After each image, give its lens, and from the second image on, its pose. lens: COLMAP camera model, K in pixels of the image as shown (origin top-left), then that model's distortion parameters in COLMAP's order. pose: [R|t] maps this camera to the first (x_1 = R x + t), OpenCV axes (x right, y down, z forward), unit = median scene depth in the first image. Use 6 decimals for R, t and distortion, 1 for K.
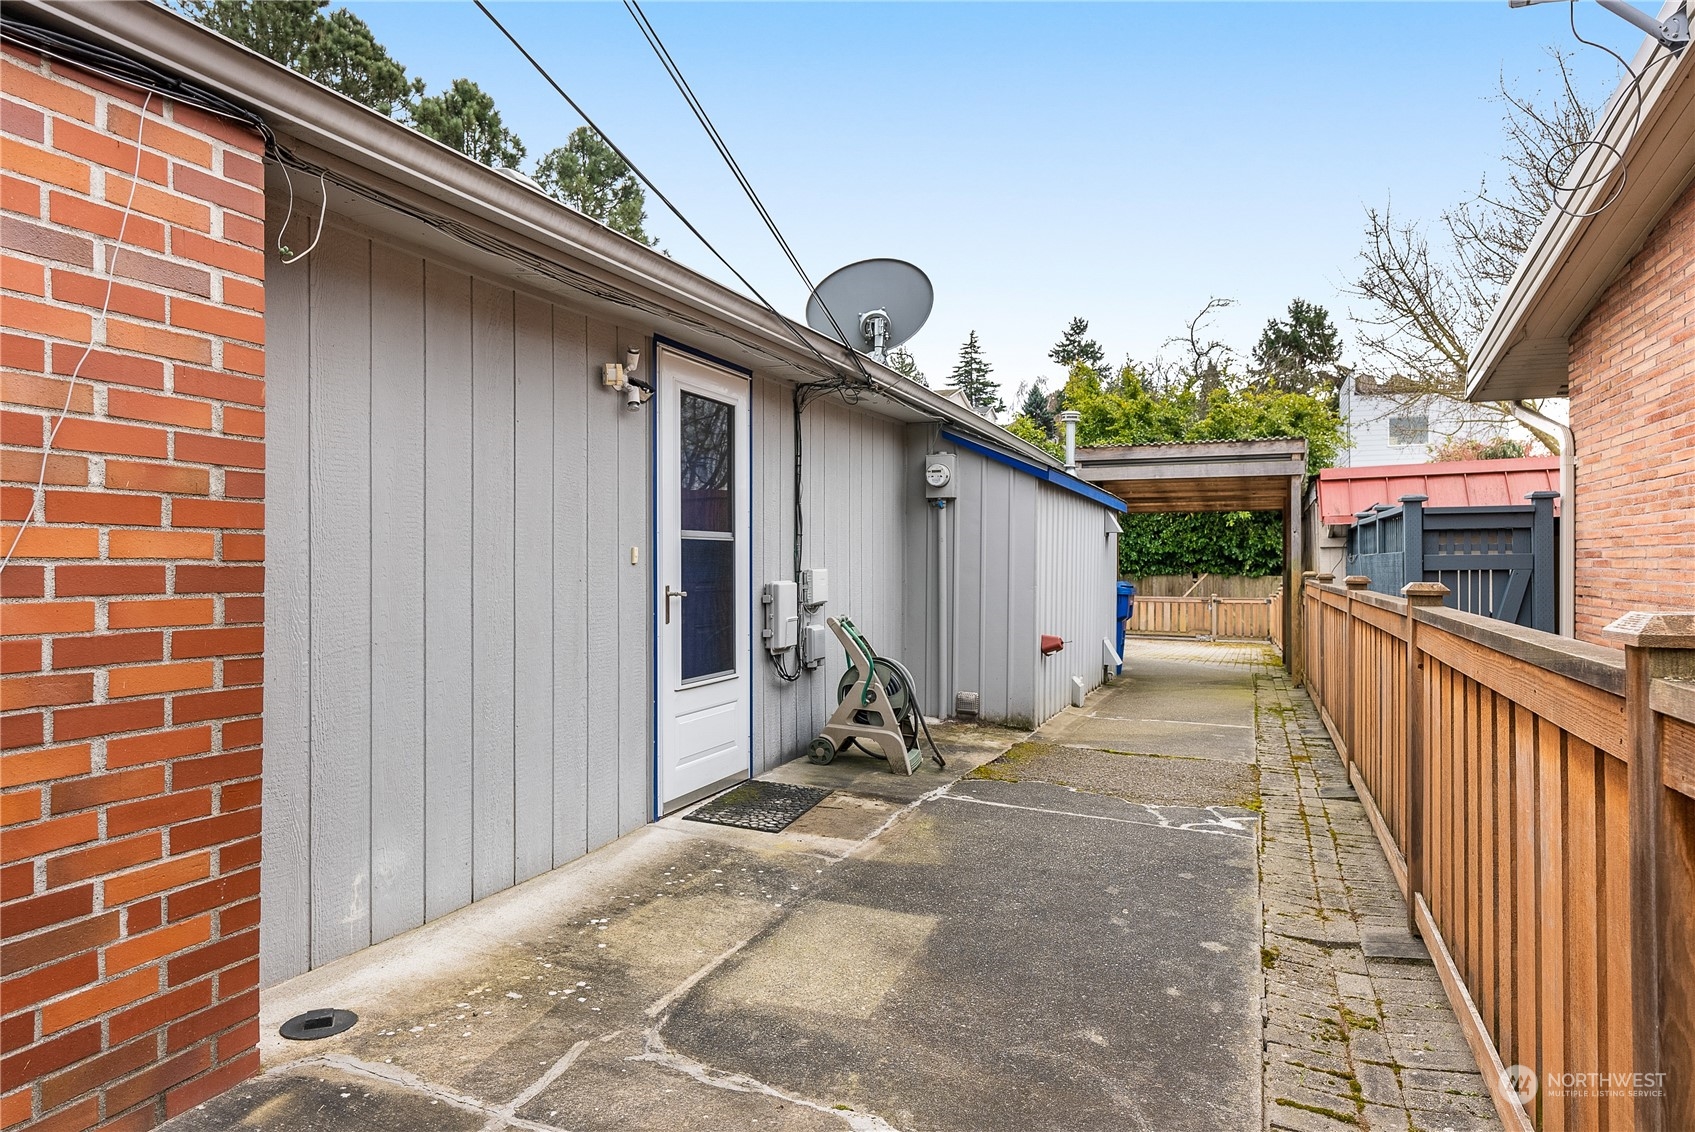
lens RADIAL K [[901.6, 0, 847.0], [0, 901.6, 561.0], [0, 0, 1]] dist [0.003009, 0.000587]
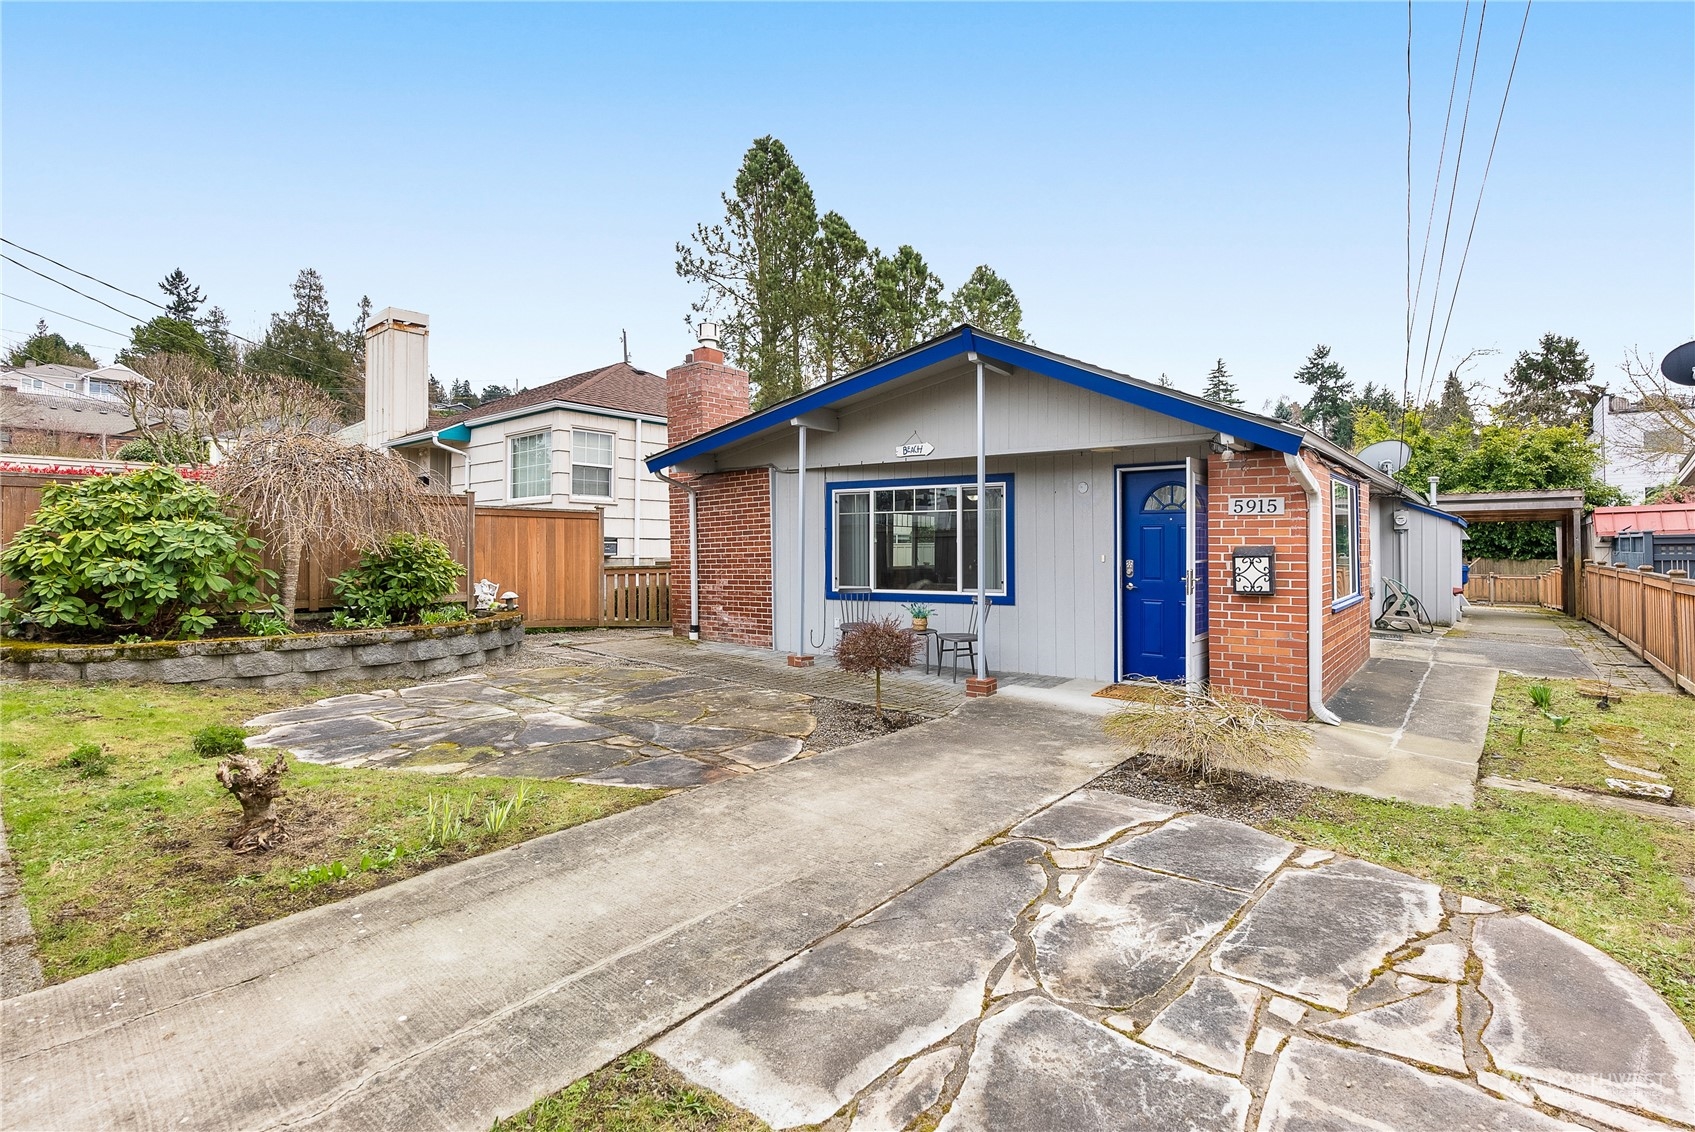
lens RADIAL K [[747.8, 0, 846.7], [0, 747.8, 536.1], [0, 0, 1]] dist [-0.000308, 0.000712]
pose [[0.960872, -0.008409, -0.276864, -0.162881], [0.005142, 0.999908, -0.012525, -0.007449], [0.276944, 0.010611, 0.960827, -0.280959]]
